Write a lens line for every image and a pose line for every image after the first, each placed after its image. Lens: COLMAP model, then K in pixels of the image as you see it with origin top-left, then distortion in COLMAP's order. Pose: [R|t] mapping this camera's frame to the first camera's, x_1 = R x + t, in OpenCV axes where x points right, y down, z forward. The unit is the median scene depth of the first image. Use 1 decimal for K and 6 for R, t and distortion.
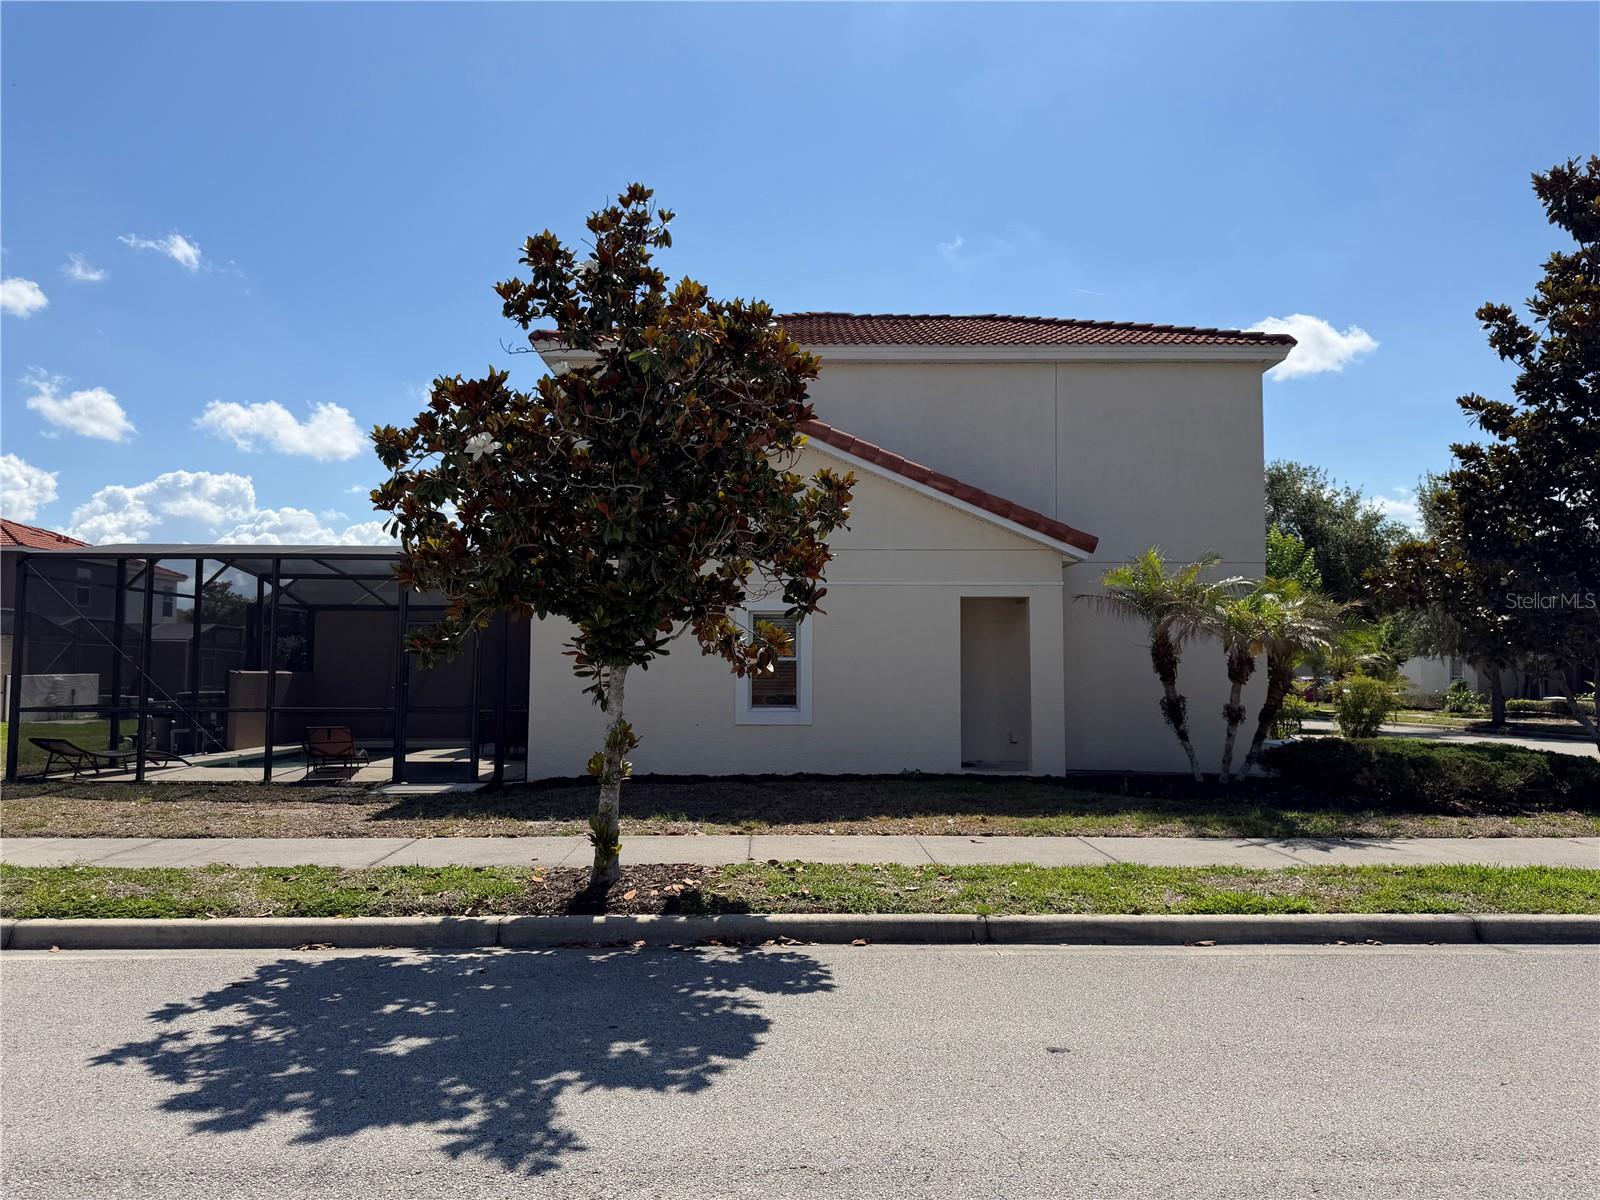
lens RADIAL K [[1140.7, 0, 795.4], [0, 1140.7, 600.0], [0, 0, 1]] dist [0.003541, -0.008944]
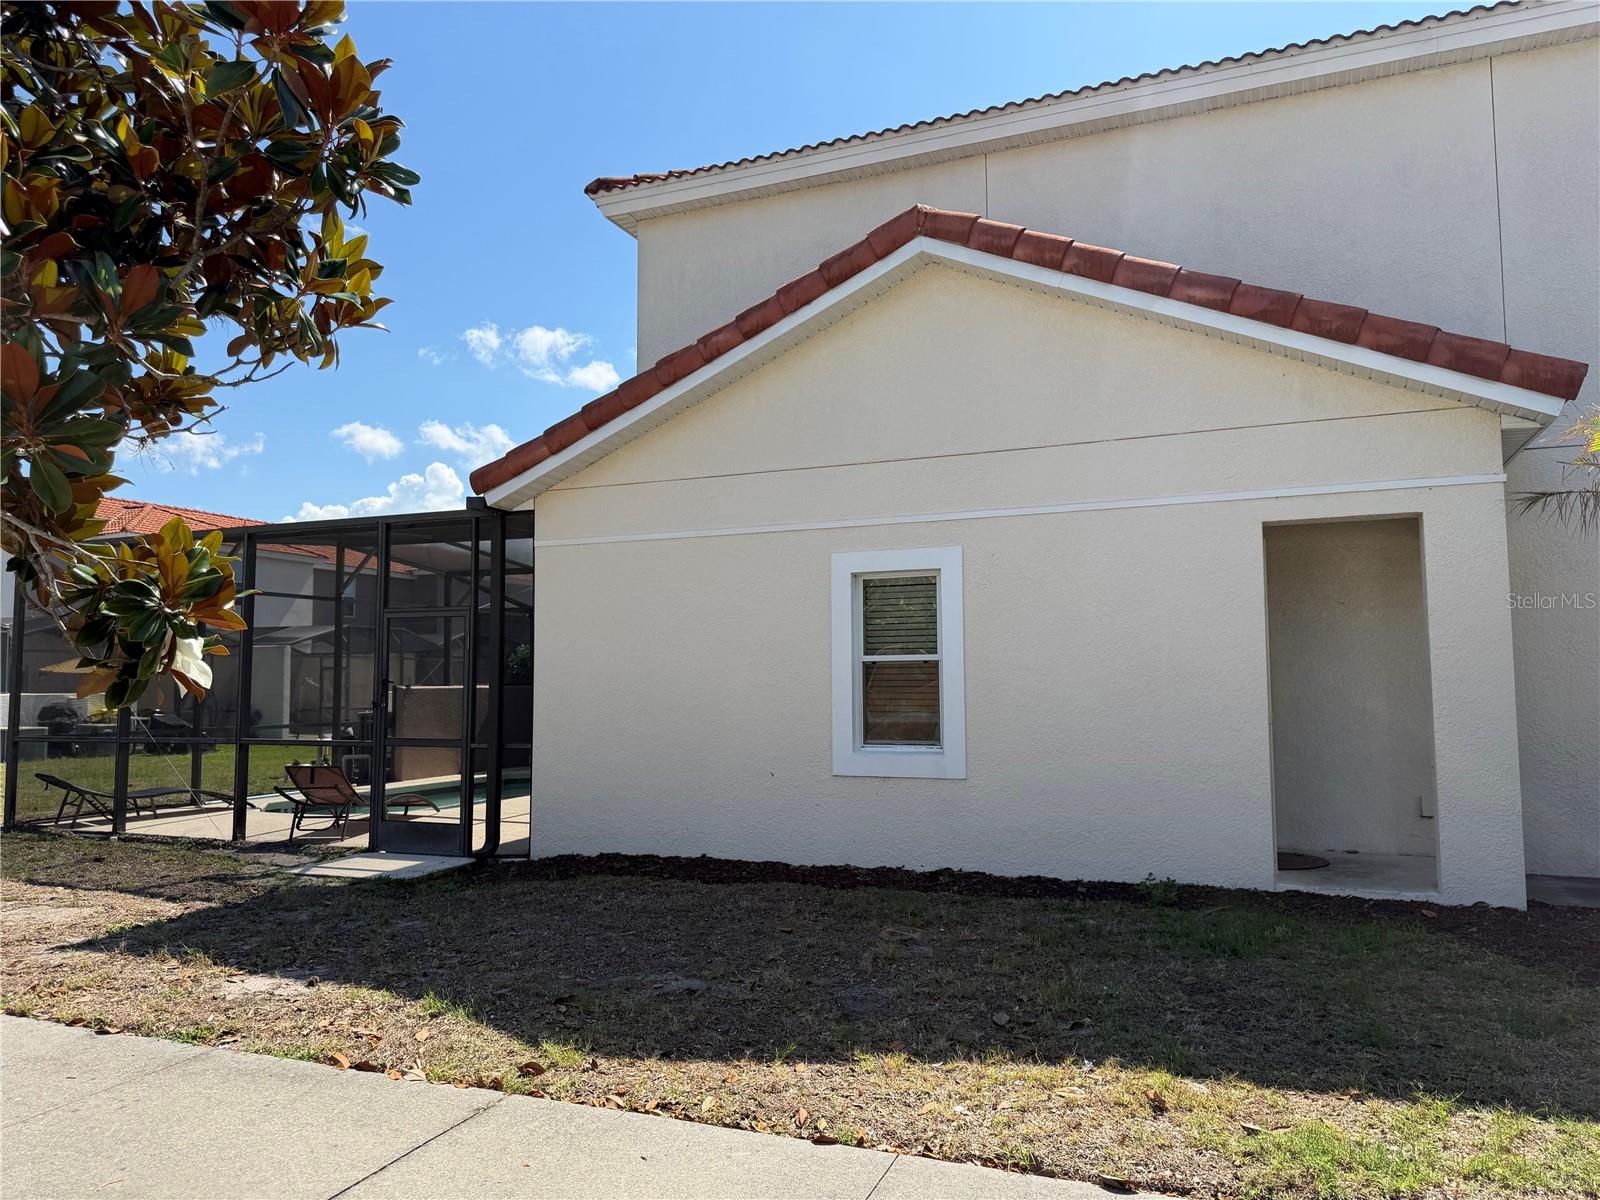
lens RADIAL K [[1140.7, 0, 805.9], [0, 1140.7, 599.7], [0, 0, 1]] dist [0.003541, -0.008944]
pose [[0.918474, -0.041225, -0.393326, 0.157542], [0.040108, 0.999134, -0.011062, 0.028371], [0.393441, -0.005616, 0.919333, 0.479052]]
